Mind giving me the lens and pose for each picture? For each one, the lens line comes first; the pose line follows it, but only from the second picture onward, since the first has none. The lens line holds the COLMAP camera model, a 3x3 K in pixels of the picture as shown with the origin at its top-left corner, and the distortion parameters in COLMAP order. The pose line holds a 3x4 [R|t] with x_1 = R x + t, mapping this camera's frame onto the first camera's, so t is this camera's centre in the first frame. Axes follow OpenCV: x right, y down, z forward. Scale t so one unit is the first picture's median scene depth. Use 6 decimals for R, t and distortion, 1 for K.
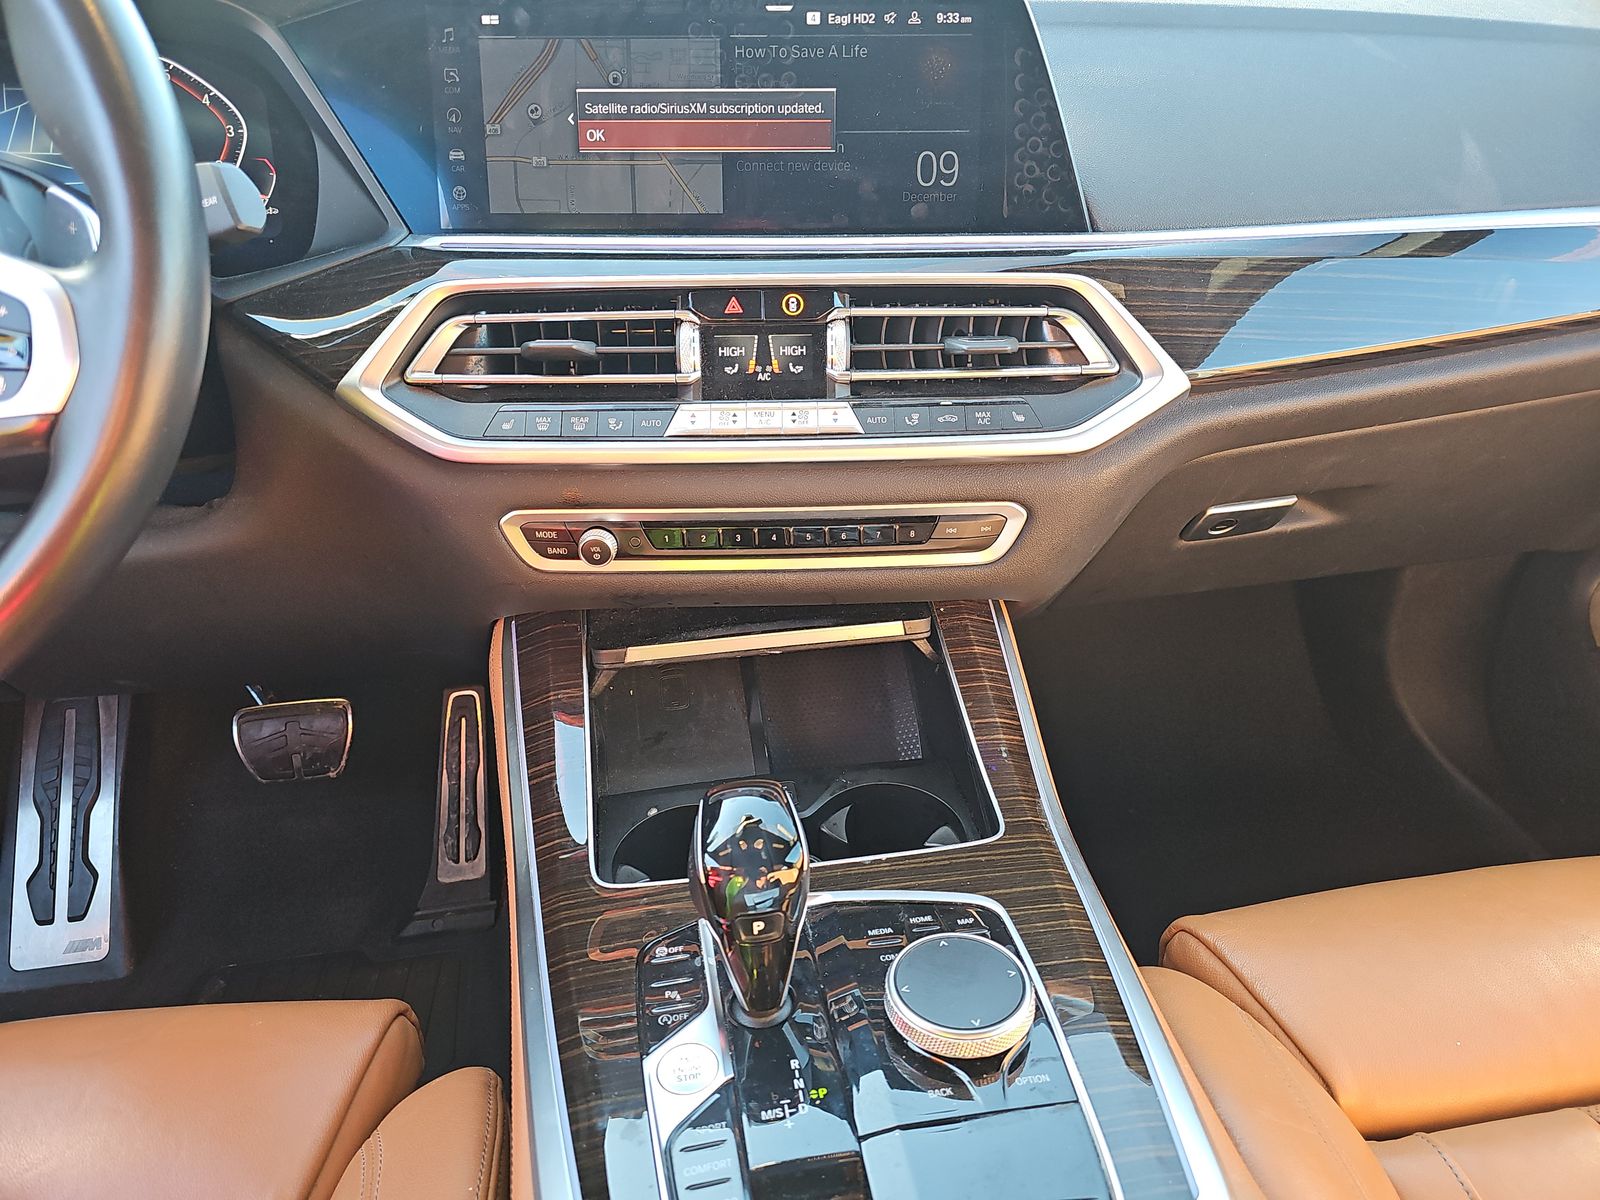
lens RADIAL K [[1073.6, 0, 800.0], [0, 1073.6, 600.0], [0, 0, 1]] dist [0.000755, -0.041372]
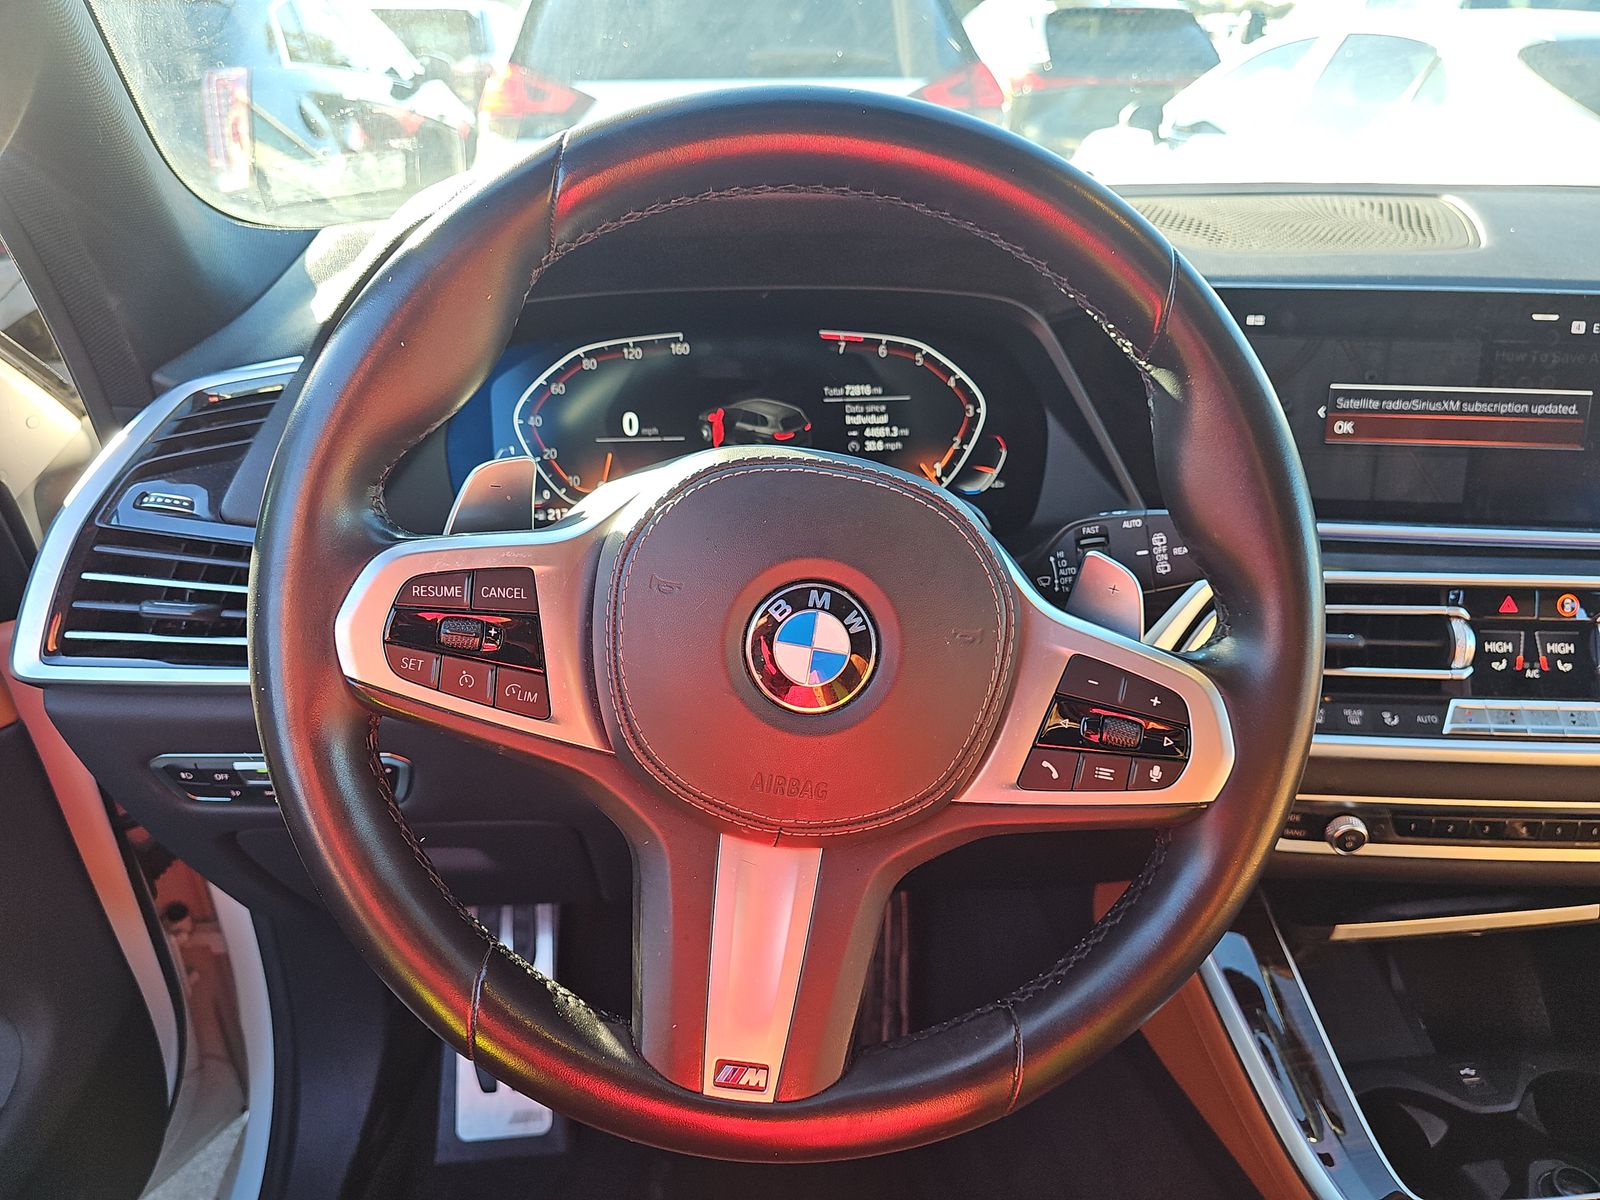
lens RADIAL K [[1073.6, 0, 800.0], [0, 1073.6, 600.0], [0, 0, 1]] dist [0.000755, -0.041372]
pose [[0.995552, 0.030192, -0.089250, -0.621452], [-0.037203, 0.996262, -0.077957, -0.171067], [0.086562, 0.080931, 0.992954, -0.053994]]
